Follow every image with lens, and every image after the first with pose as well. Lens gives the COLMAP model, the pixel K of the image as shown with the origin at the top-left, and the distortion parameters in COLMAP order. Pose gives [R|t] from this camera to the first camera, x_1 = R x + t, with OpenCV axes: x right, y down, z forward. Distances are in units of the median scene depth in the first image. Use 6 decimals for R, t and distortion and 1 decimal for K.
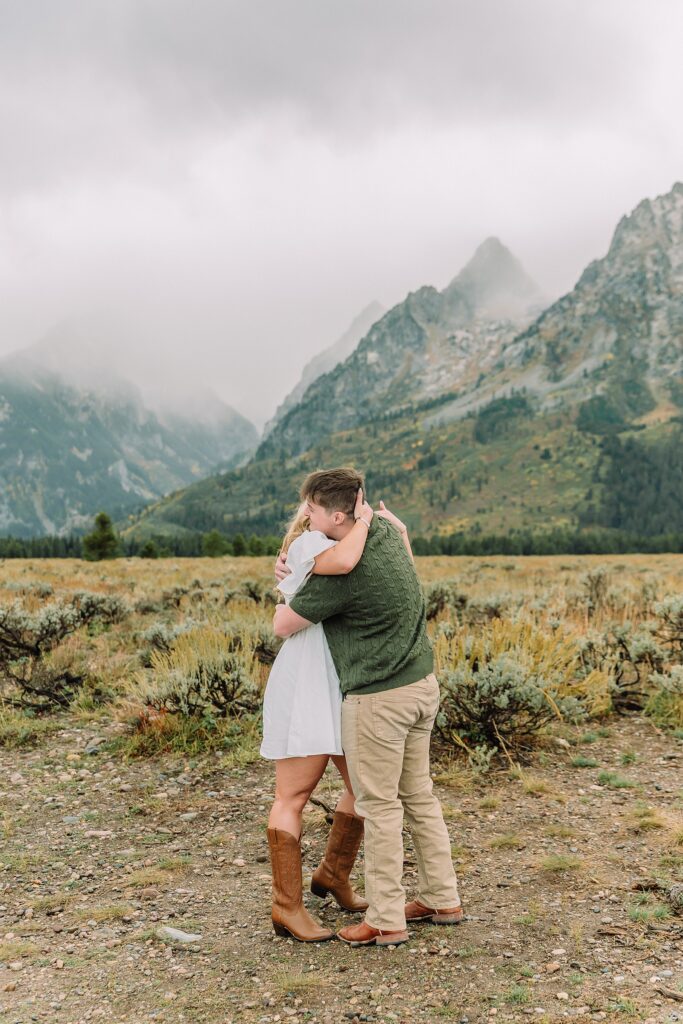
lens RADIAL K [[1260.5, 0, 329.0], [0, 1260.5, 517.7], [0, 0, 1]] dist [-0.018361, 0.011043]
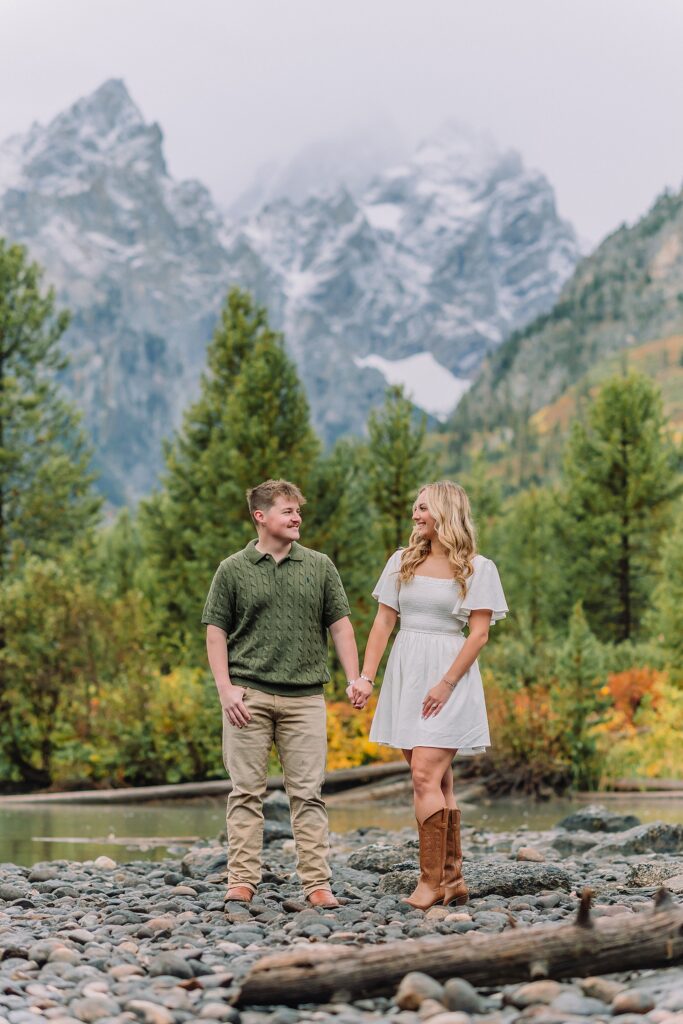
lens RADIAL K [[2409.7, 0, 341.5], [0, 2409.7, 512.0], [0, 0, 1]] dist [-0.391590, -0.138578]
pose [[0.989675, -0.018101, -0.142179, 0.005100], [0.006655, 0.996726, -0.080574, 0.006175], [0.143172, 0.078796, 0.986556, 0.165706]]
